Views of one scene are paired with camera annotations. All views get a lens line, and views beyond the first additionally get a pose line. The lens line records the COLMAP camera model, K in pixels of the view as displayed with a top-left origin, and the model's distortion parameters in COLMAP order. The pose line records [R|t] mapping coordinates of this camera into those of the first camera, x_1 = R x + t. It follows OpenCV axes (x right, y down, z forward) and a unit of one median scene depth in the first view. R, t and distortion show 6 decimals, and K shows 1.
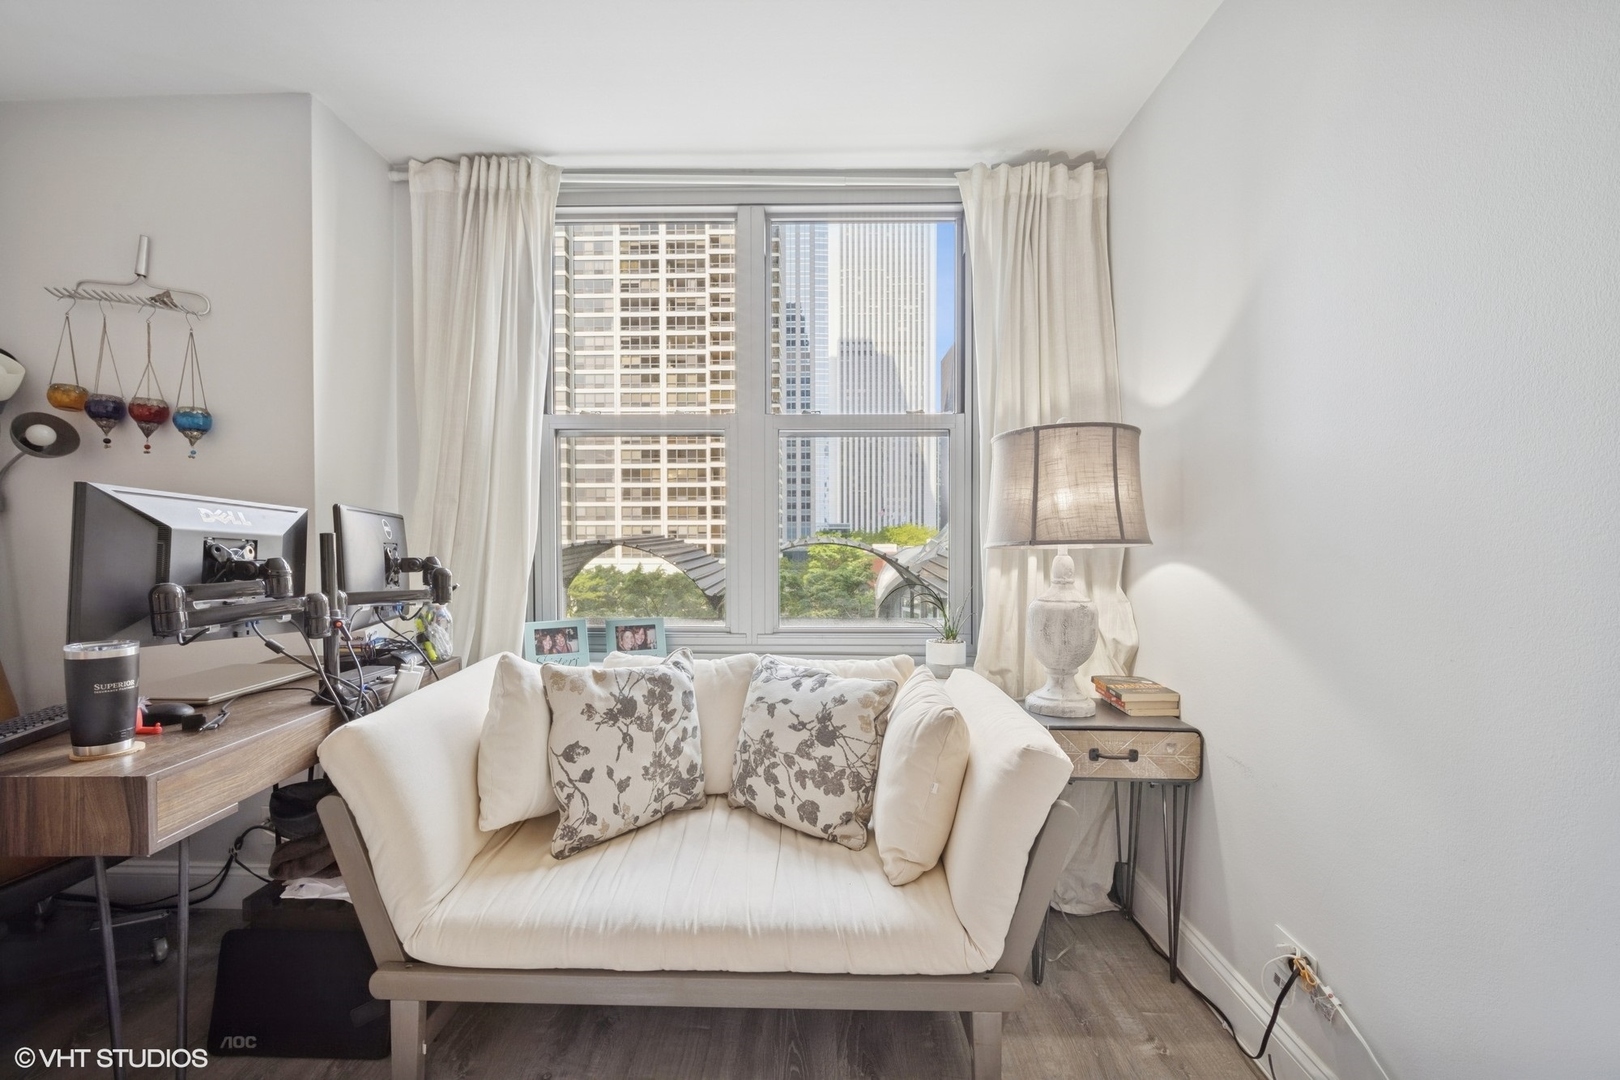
lens RADIAL K [[703.9, 0, 809.6], [0, 703.9, 529.7], [0, 0, 1]] dist [-0.014810, 0.004669]
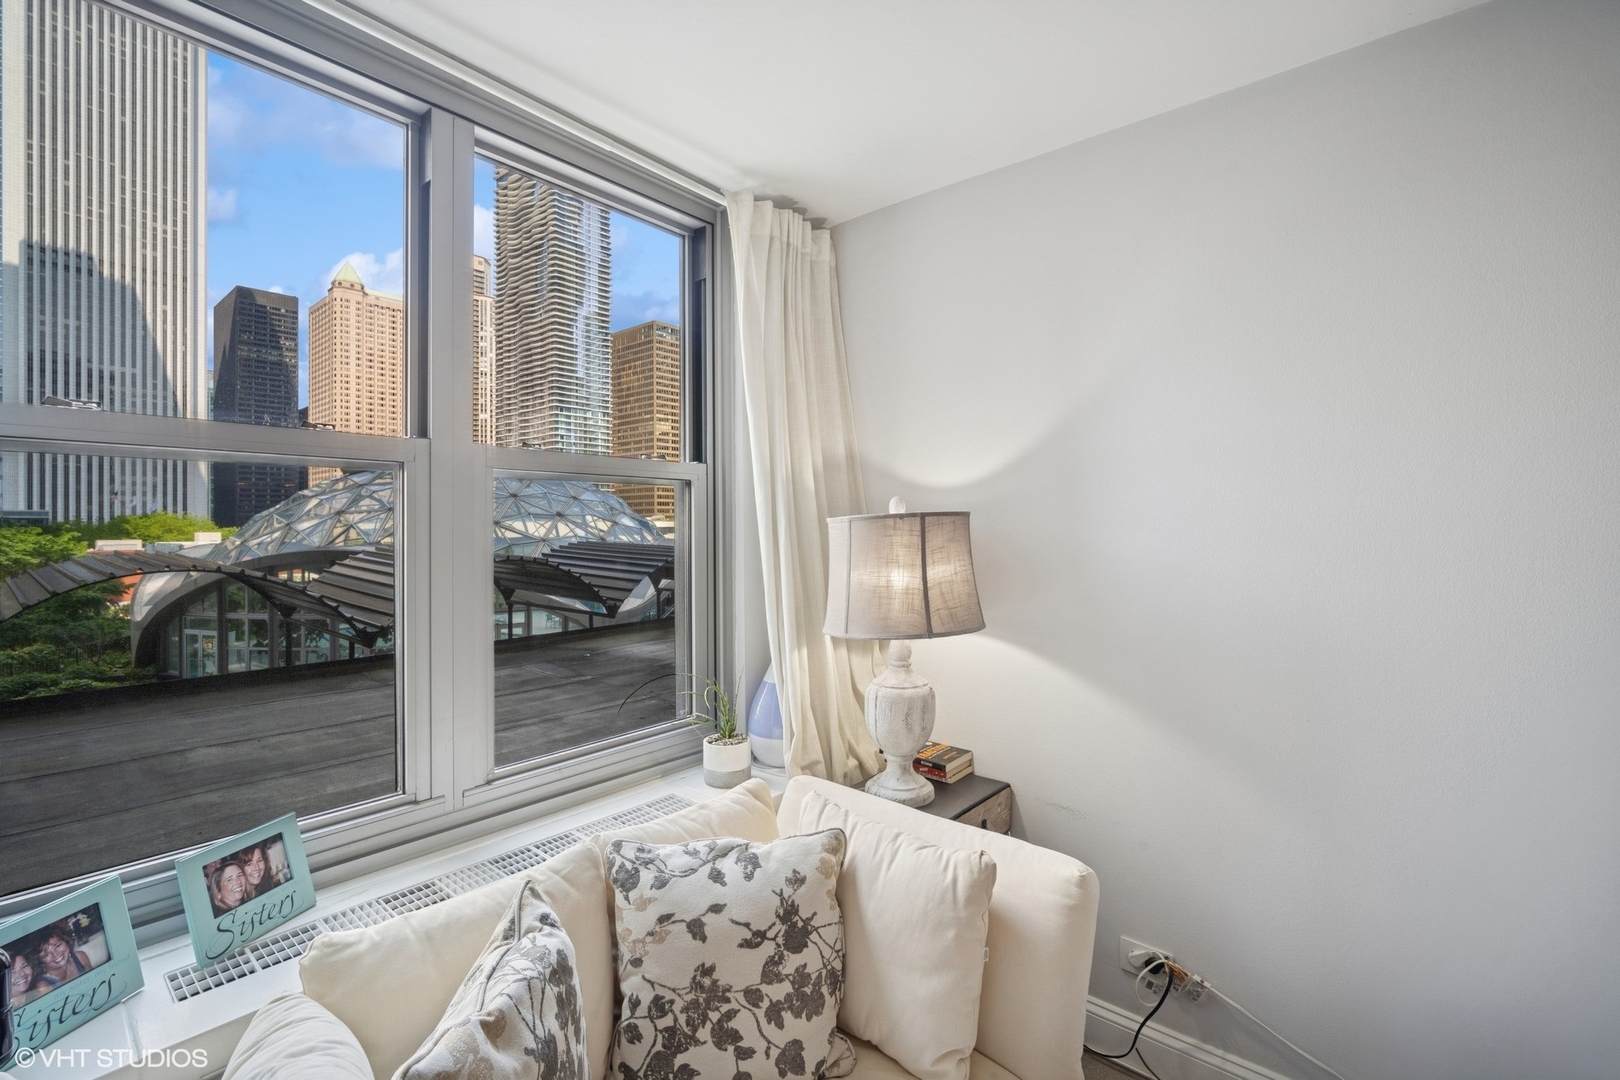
lens RADIAL K [[699.3, 0, 804.9], [0, 699.3, 508.4], [0, 0, 1]] dist [-0.008984, 0.000907]
pose [[0.633399, 0.017168, 0.773635, -0.509130], [-0.002879, 0.999799, -0.019830, -0.130149], [-0.773820, 0.010333, 0.633322, 0.502971]]
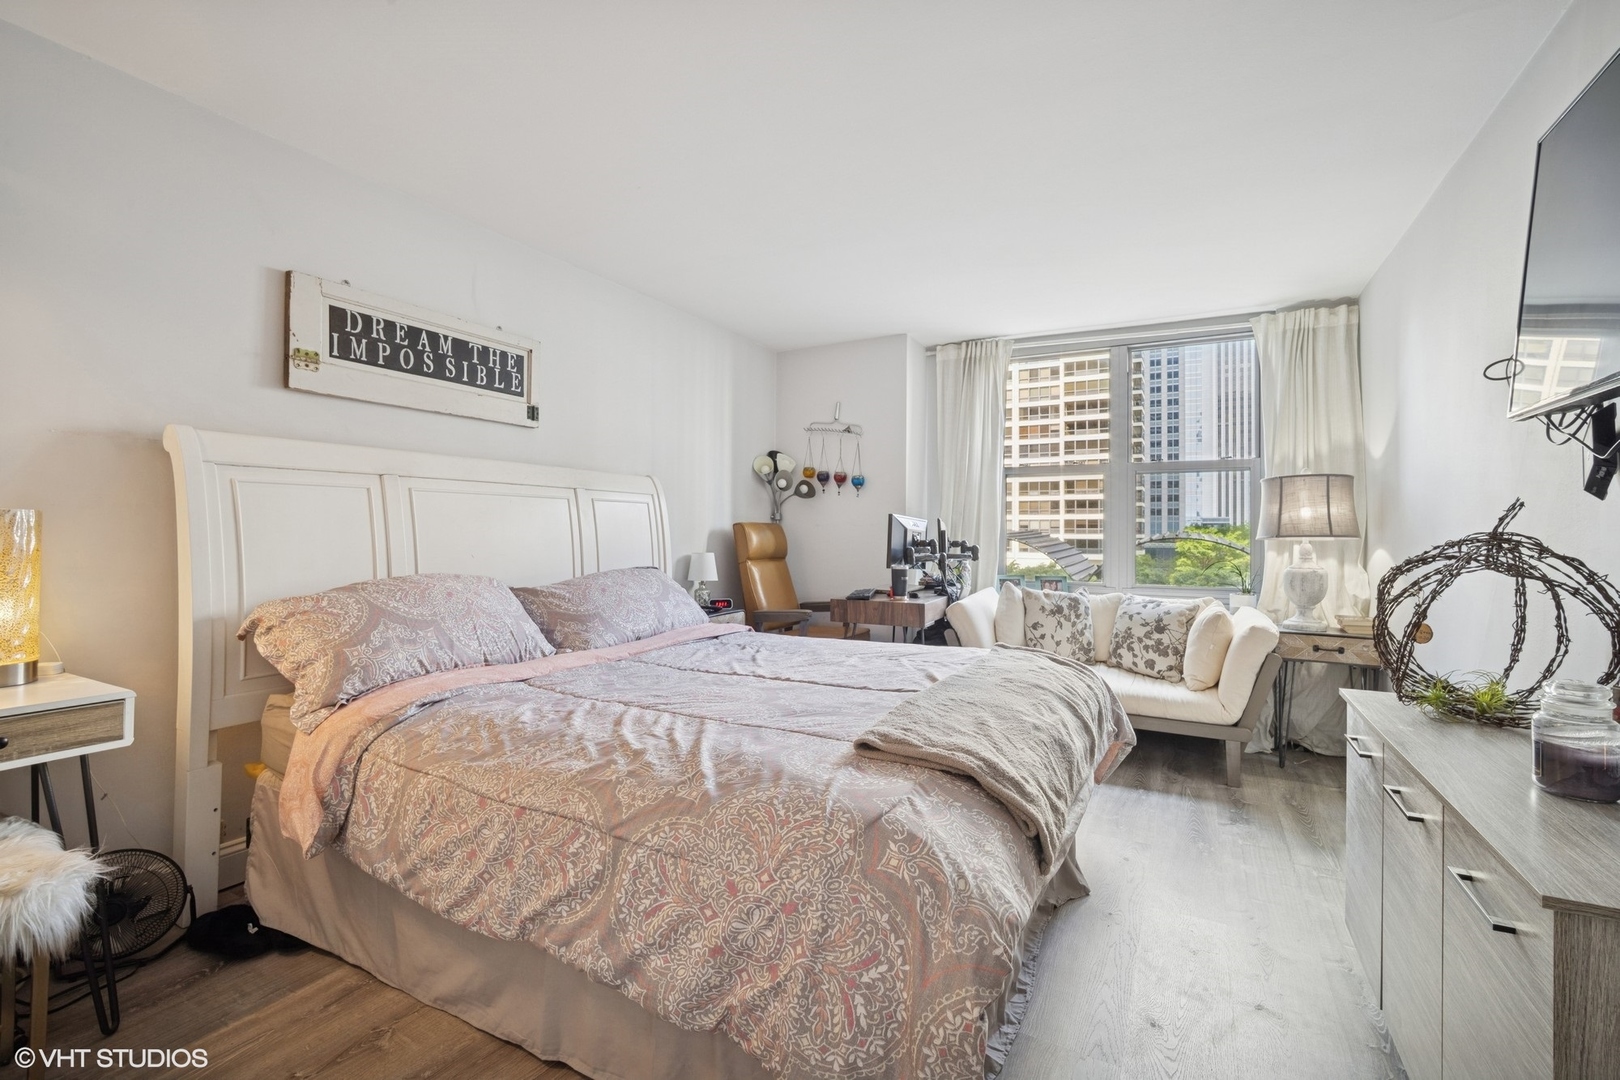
lens RADIAL K [[700.6, 0, 815.4], [0, 700.6, 530.3], [0, 0, 1]] dist [-0.014042, -0.000144]
pose [[0.887265, 0.004138, -0.461241, 0.067251], [-0.000161, 0.999962, 0.008662, -0.013751], [0.461260, -0.007611, 0.887232, -1.217706]]
